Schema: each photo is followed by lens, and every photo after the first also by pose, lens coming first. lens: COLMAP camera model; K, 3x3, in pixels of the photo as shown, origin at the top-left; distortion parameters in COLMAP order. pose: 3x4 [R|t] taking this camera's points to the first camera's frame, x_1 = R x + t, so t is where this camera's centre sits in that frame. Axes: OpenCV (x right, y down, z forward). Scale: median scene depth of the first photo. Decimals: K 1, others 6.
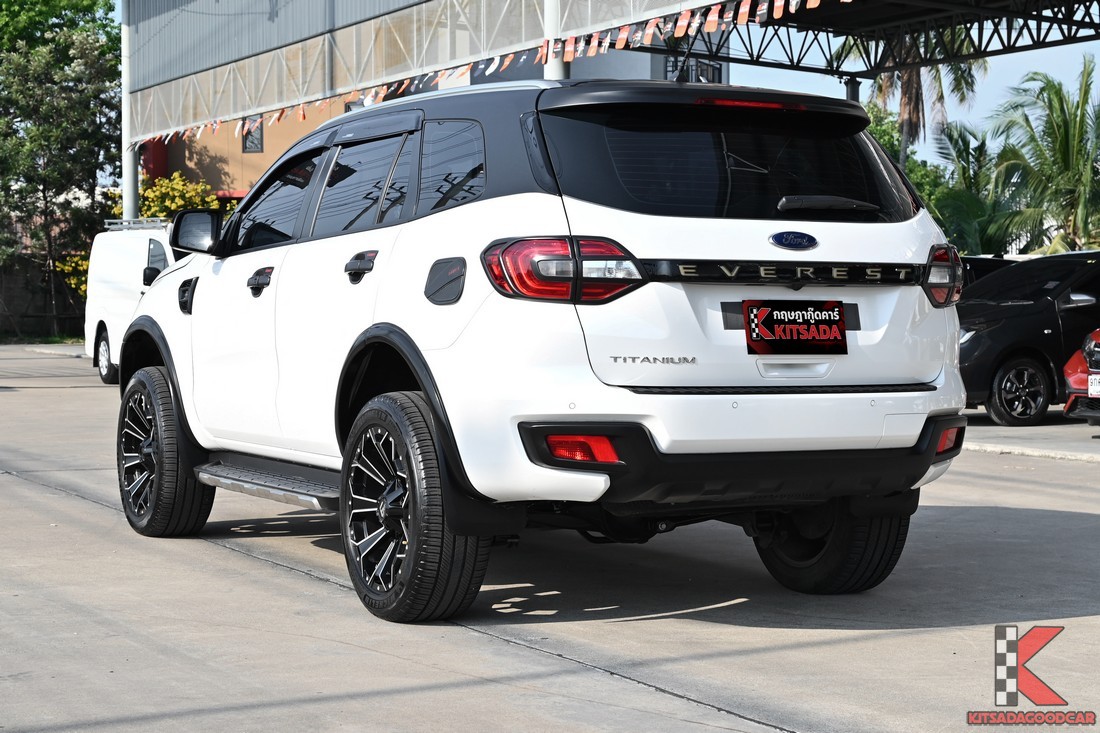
lens RADIAL K [[2150.9, 0, 549.8], [0, 2150.9, 363.9], [0, 0, 1]] dist [-0.027568, 0.000000]
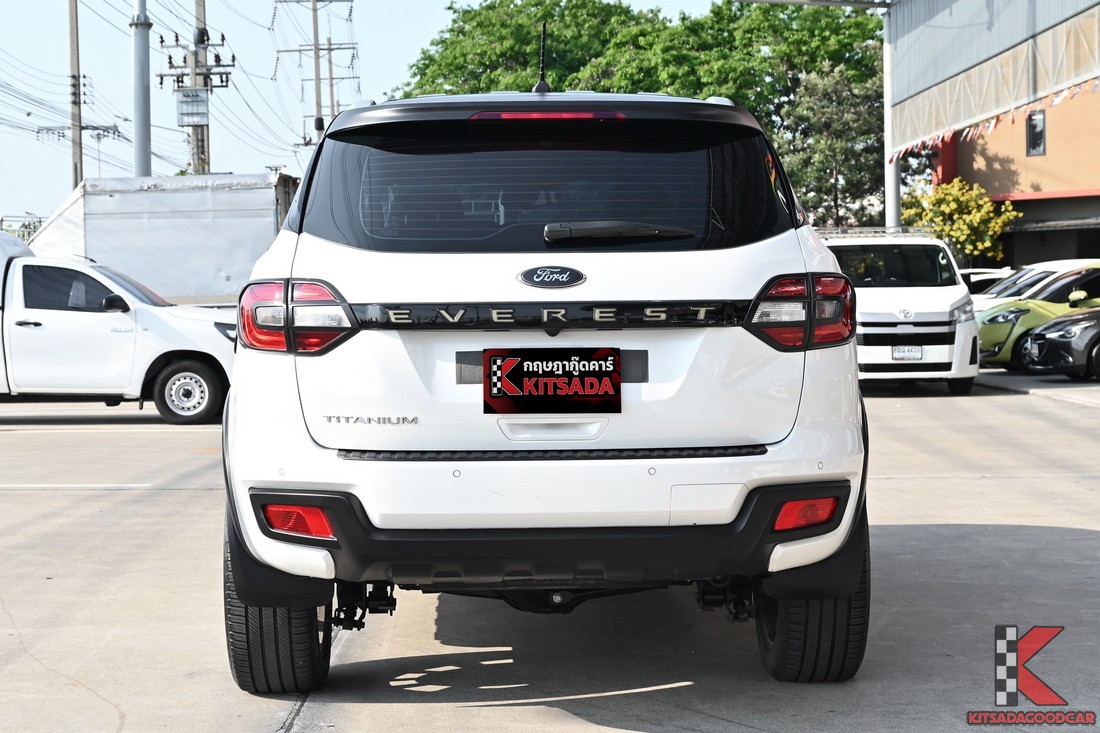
lens RADIAL K [[1967.2, 0, 550.2], [0, 1967.2, 371.0], [0, 0, 1]] dist [0.037501, 0.000000]
pose [[0.916296, -0.000711, -0.400502, 0.418365], [0.004293, 0.999958, 0.008048, -0.026723], [0.400479, -0.009094, 0.916261, 0.295611]]
